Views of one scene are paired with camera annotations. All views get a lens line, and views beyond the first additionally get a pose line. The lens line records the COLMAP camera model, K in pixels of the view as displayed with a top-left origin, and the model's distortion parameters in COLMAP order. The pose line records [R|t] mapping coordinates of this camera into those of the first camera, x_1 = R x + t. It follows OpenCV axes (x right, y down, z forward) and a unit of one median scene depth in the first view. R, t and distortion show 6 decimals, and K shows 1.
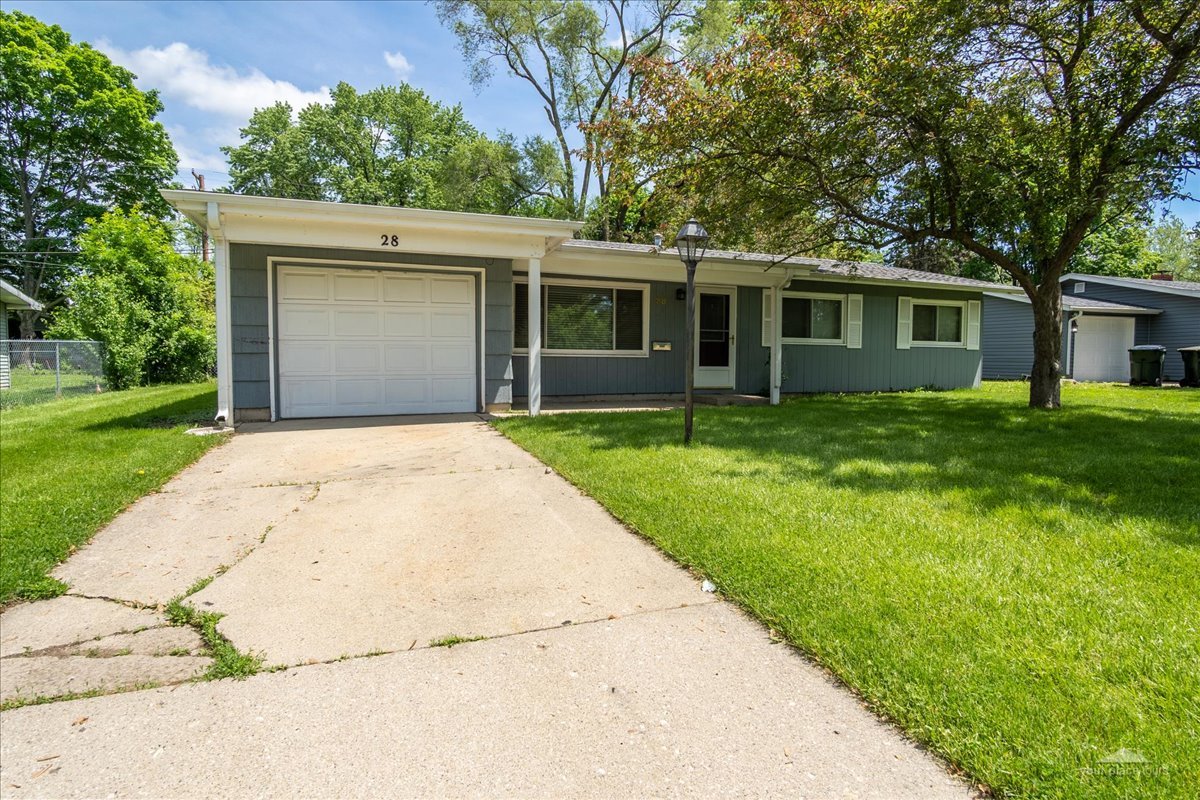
lens RADIAL K [[642.0, 0, 604.3], [0, 642.0, 398.9], [0, 0, 1]] dist [-0.039660, 0.012014]
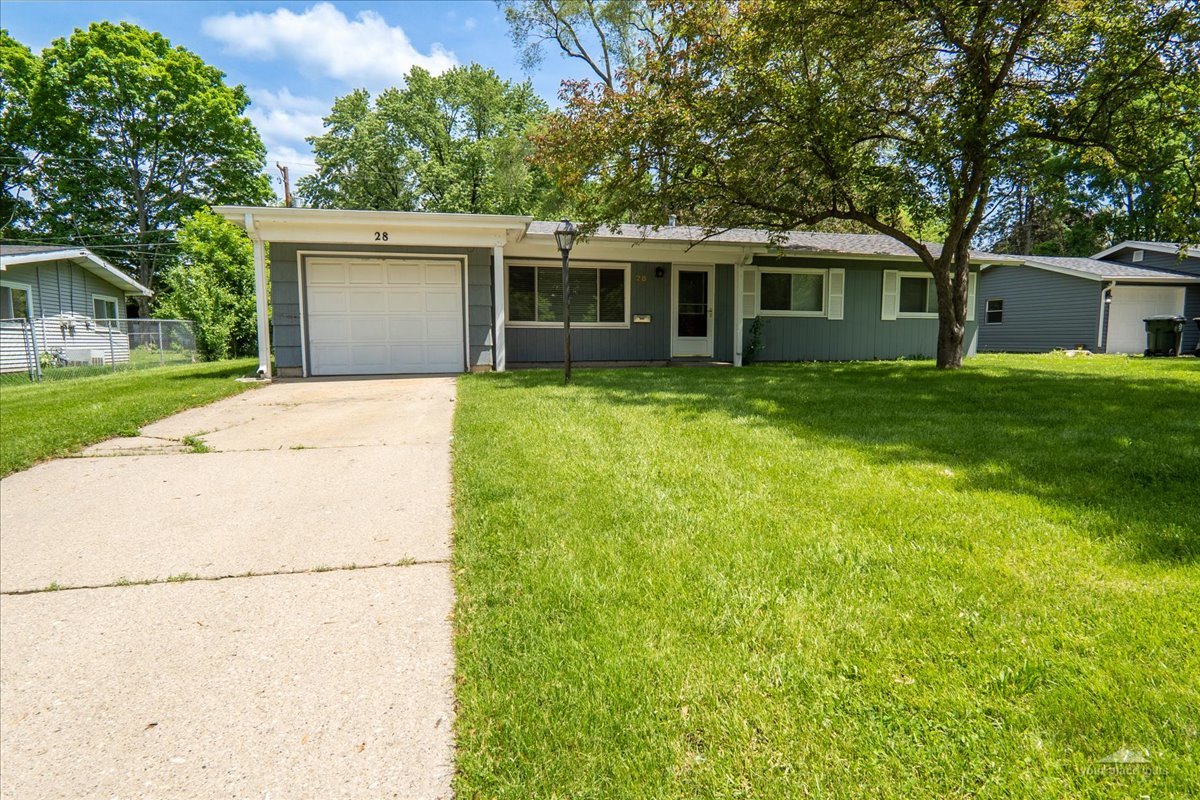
lens RADIAL K [[651.5, 0, 600.1], [0, 651.5, 422.5], [0, 0, 1]] dist [-0.040119, 0.012749]
pose [[0.991172, 0.010261, -0.132184, 0.113180], [-0.001547, 0.997828, 0.065858, 0.017124], [0.132572, -0.065072, 0.989035, -0.107623]]
